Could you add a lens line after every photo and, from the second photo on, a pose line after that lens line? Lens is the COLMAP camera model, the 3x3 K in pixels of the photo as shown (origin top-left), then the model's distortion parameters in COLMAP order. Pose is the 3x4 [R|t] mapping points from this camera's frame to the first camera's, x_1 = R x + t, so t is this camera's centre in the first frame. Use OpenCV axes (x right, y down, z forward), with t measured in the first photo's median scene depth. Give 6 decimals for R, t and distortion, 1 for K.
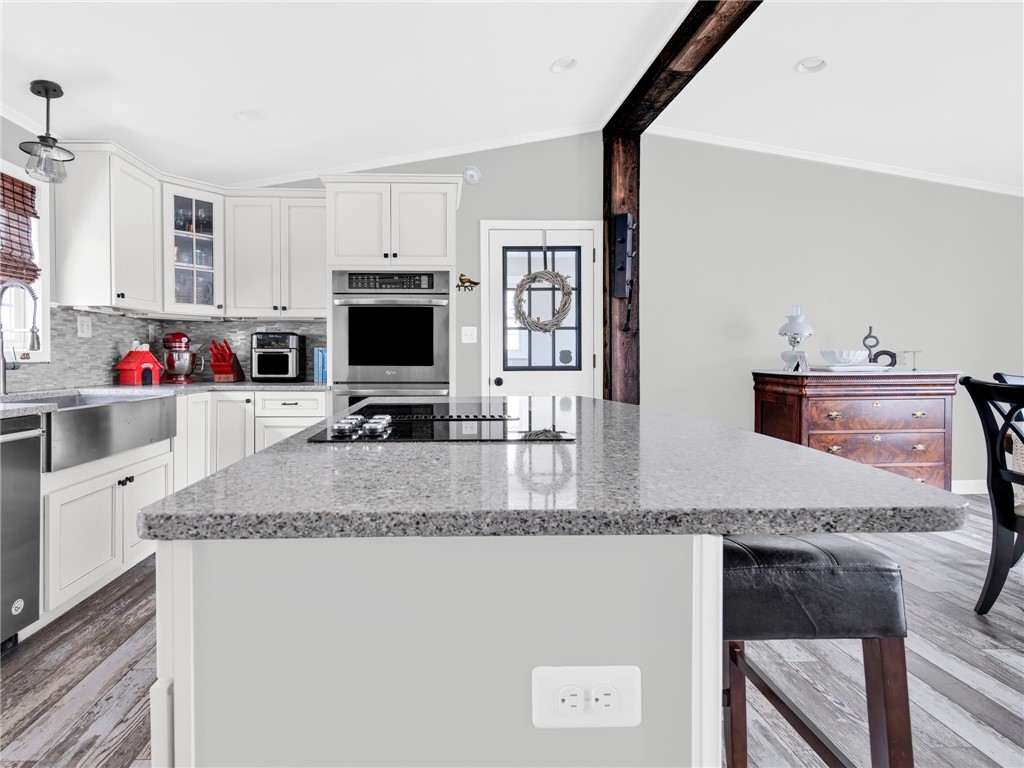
lens RADIAL K [[519.9, 0, 451.5], [0, 519.9, 361.3], [0, 0, 1]] dist [0.015245, -0.008902]
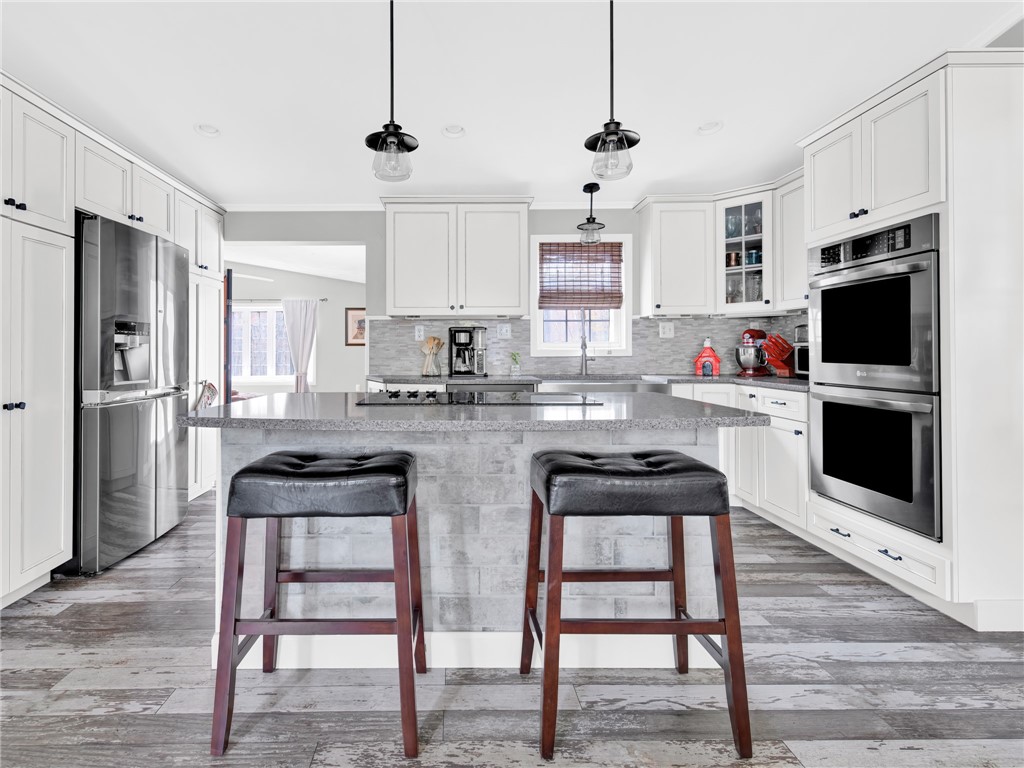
lens RADIAL K [[519.9, 0, 454.1], [0, 519.9, 352.6], [0, 0, 1]] dist [0.015245, -0.008902]
pose [[-0.012049, 0.001061, -0.999927, 0.599050], [-0.001167, 0.999999, 0.001075, -0.007235], [0.999927, 0.001180, -0.012047, 0.419670]]
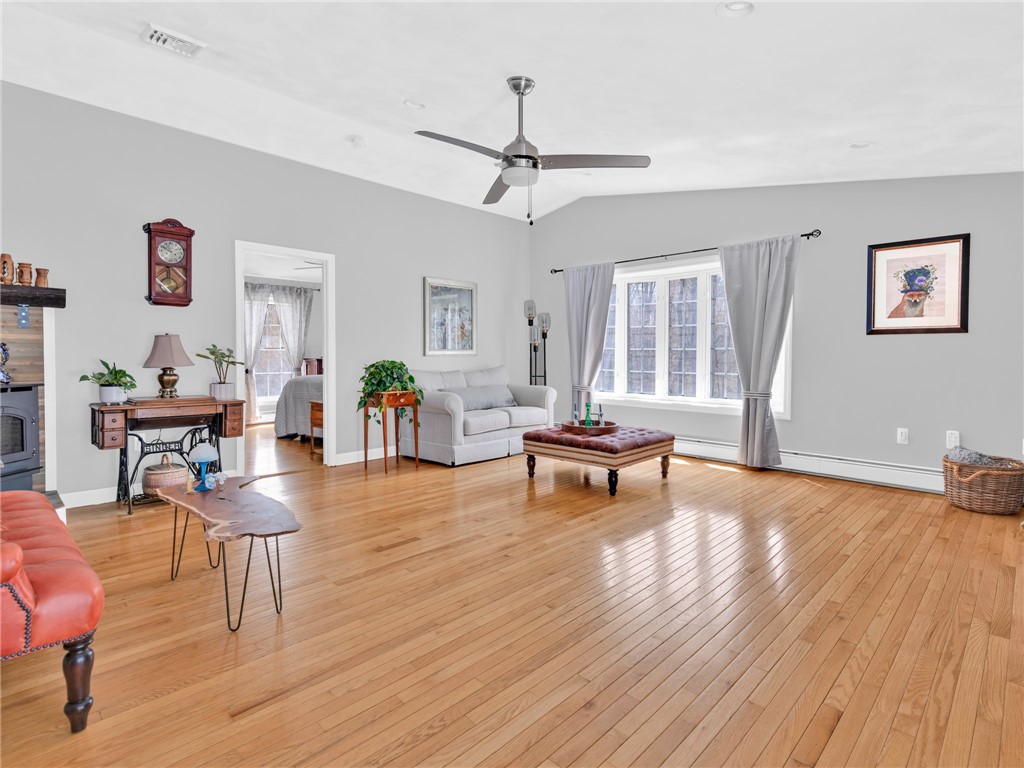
lens RADIAL K [[519.9, 0, 504.1], [0, 519.9, 362.0], [0, 0, 1]] dist [0.015245, -0.008902]
pose [[-0.728134, 0.010914, -0.685348, -0.938924], [-0.003965, 0.999789, 0.020135, 0.002256], [0.685424, 0.017379, -0.727937, 0.058750]]
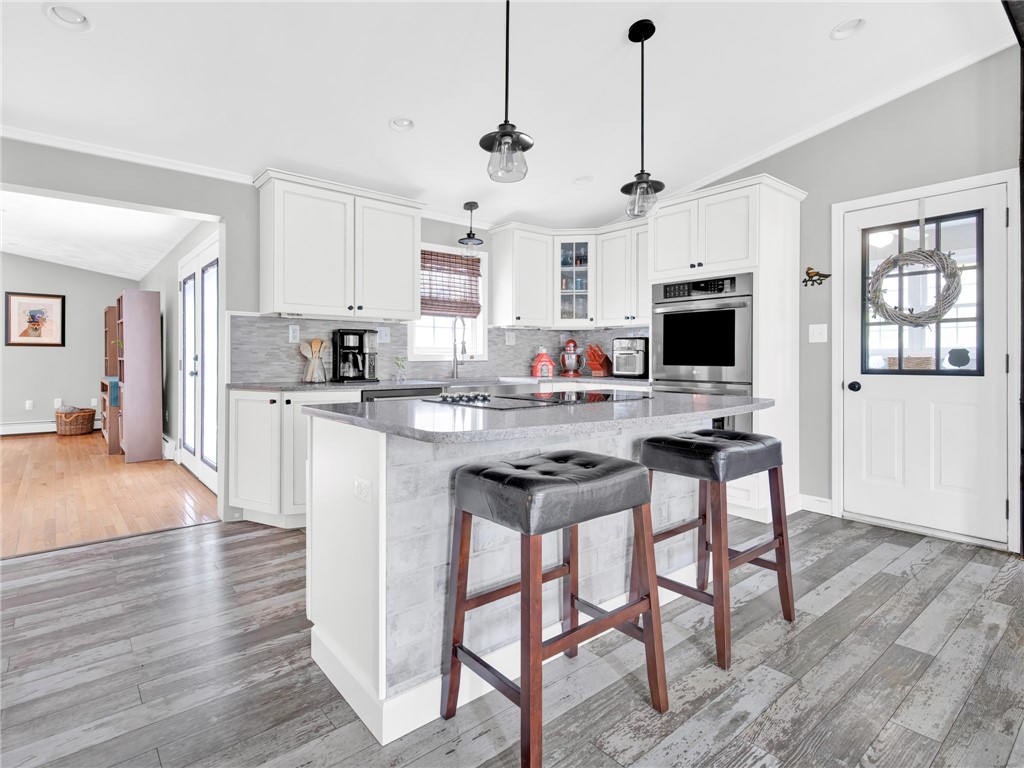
lens RADIAL K [[519.9, 0, 492.3], [0, 519.9, 360.6], [0, 0, 1]] dist [0.015245, -0.008902]
pose [[0.612121, 0.006343, -0.790739, 0.466860], [-0.006176, 0.999976, 0.003241, -0.003277], [0.790740, 0.002900, 0.612145, -0.010878]]
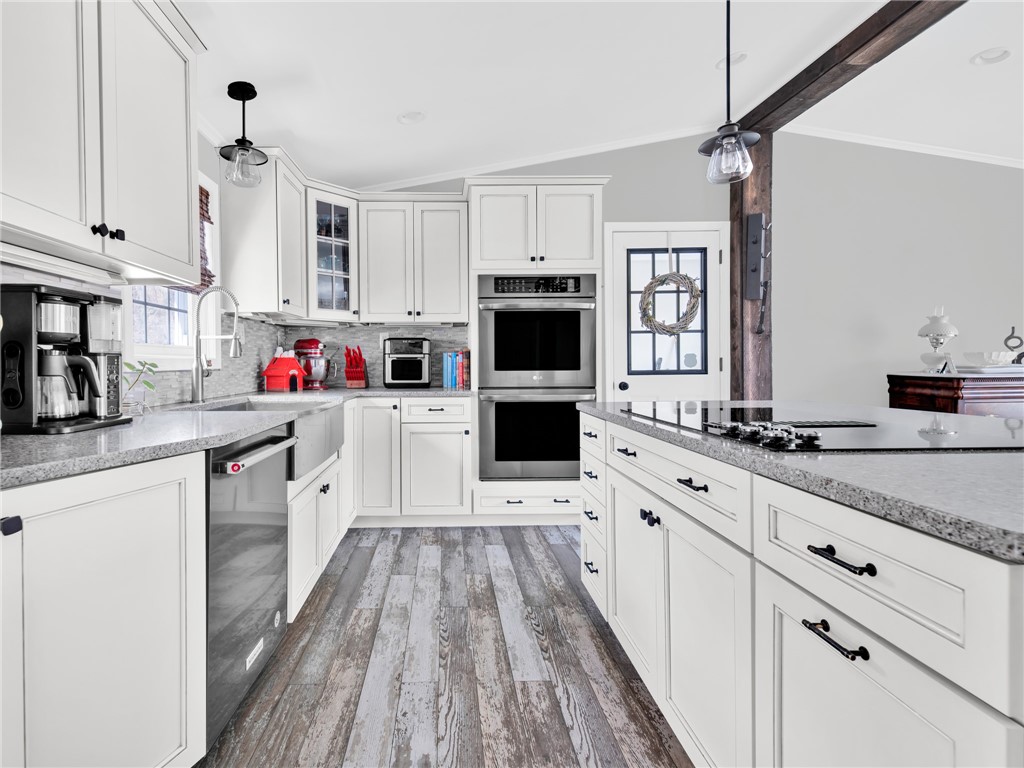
lens RADIAL K [[519.9, 0, 502.7], [0, 519.9, 366.8], [0, 0, 1]] dist [0.015245, -0.008902]
pose [[0.999831, -0.007255, -0.016898, -0.153178], [0.007267, 0.999973, 0.000616, 0.000429], [0.016893, -0.000739, 0.999857, 0.012382]]
